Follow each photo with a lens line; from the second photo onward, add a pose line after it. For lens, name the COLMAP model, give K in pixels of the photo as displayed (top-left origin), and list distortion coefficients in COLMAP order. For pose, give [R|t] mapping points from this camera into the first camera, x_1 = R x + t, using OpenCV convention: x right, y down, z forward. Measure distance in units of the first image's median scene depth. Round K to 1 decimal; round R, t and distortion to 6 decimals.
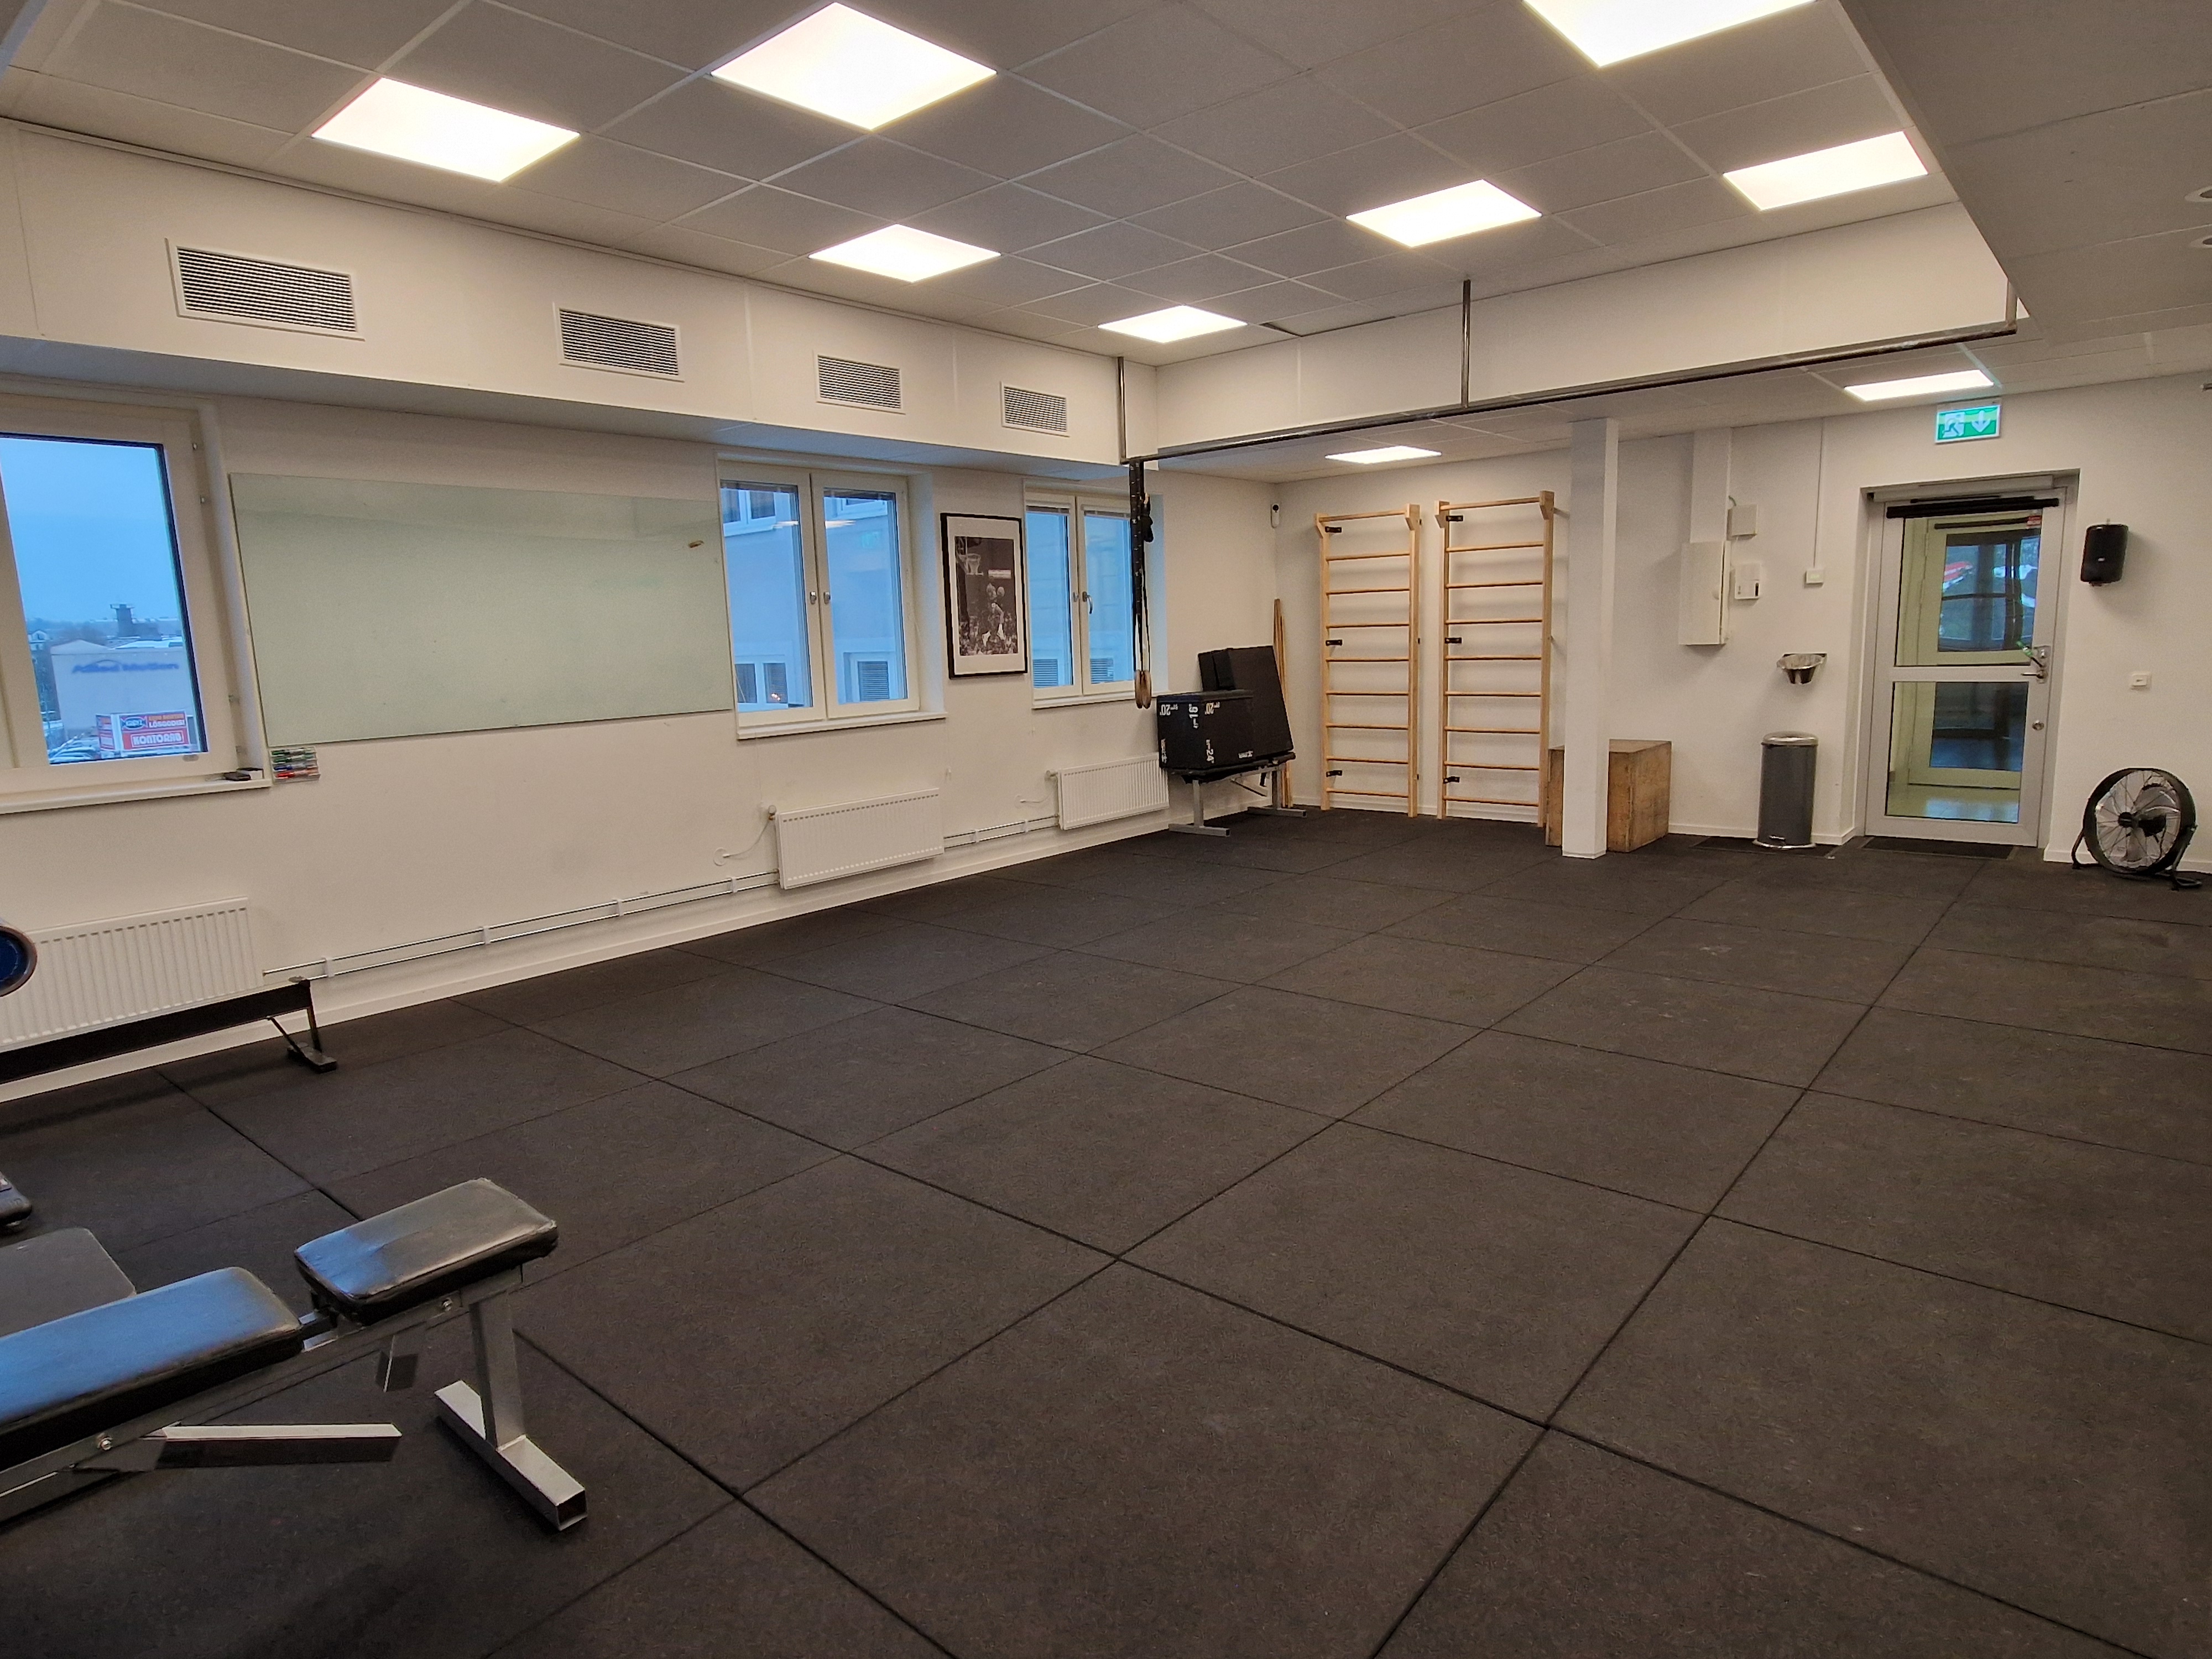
lens RADIAL K [[1243.8, 0, 1106.0], [0, 1243.8, 829.5], [0, 0, 1]] dist [0.002762, -0.000587]
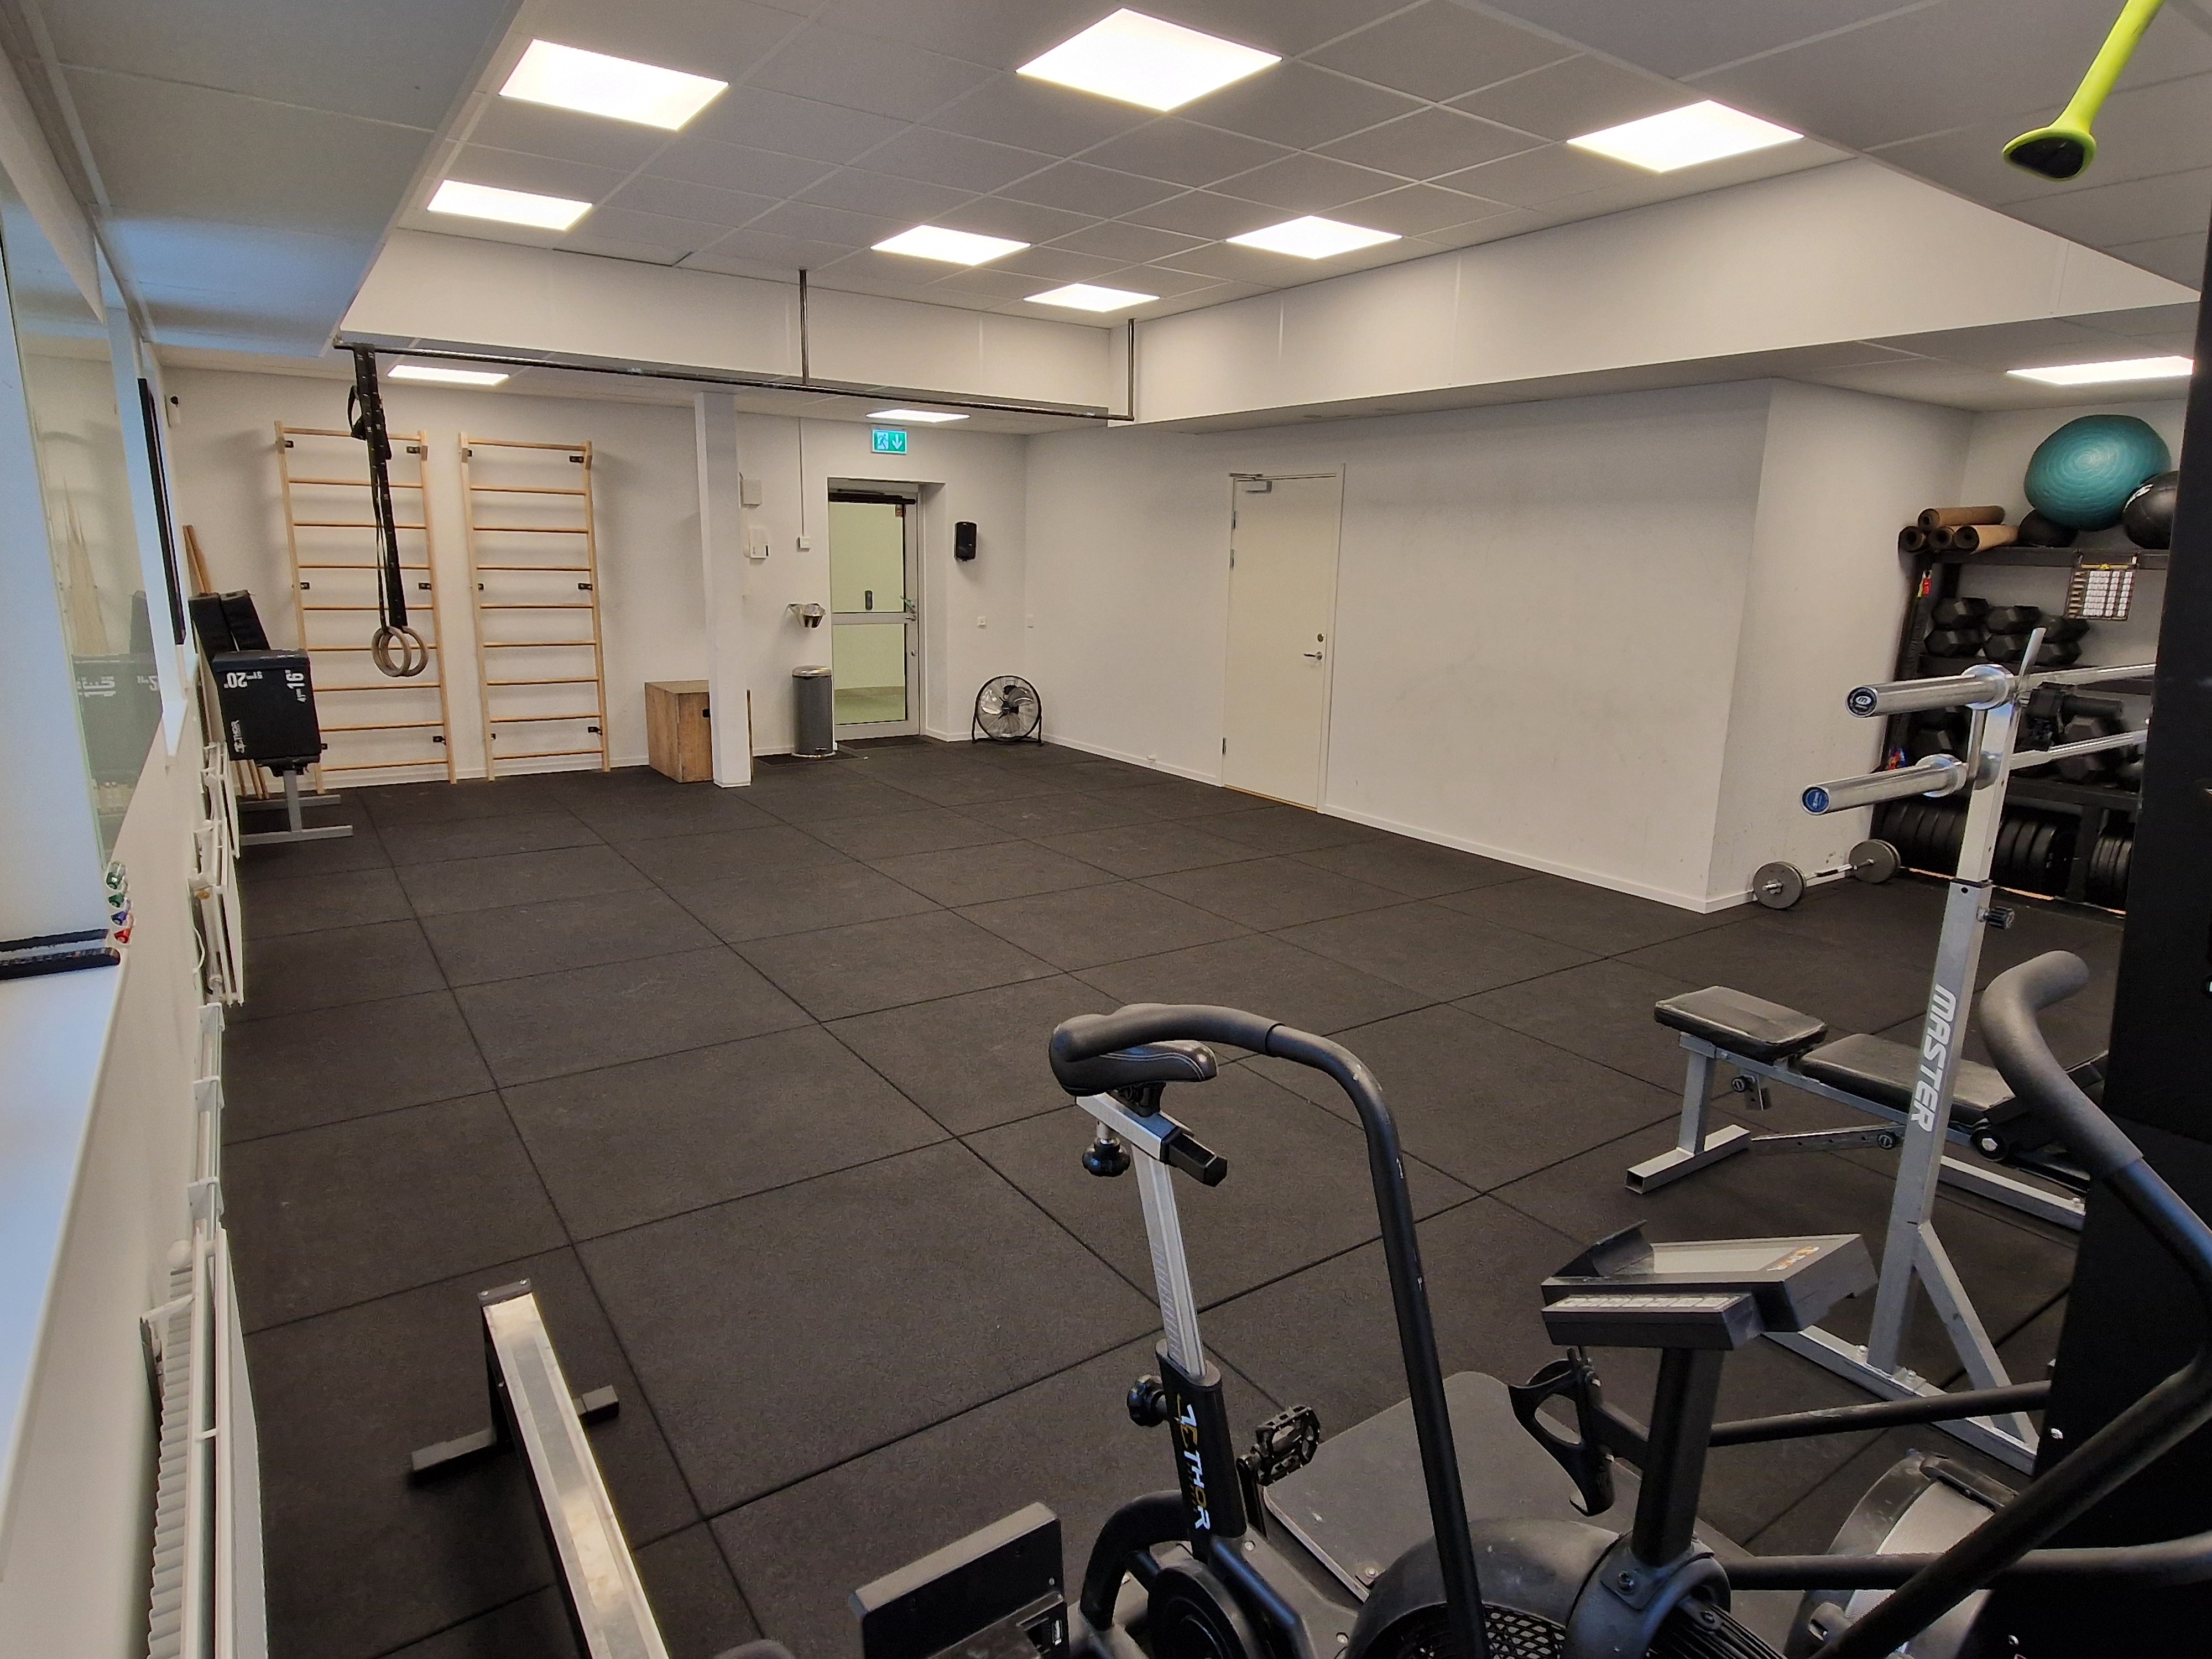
lens RADIAL K [[1243.8, 0, 1106.0], [0, 1243.8, 829.5], [0, 0, 1]] dist [0.002762, -0.000587]
pose [[0.255100, -0.174436, 0.951050, -0.612369], [0.124755, 0.981309, 0.146523, -0.062241], [-0.958833, 0.081270, 0.272094, 0.374320]]
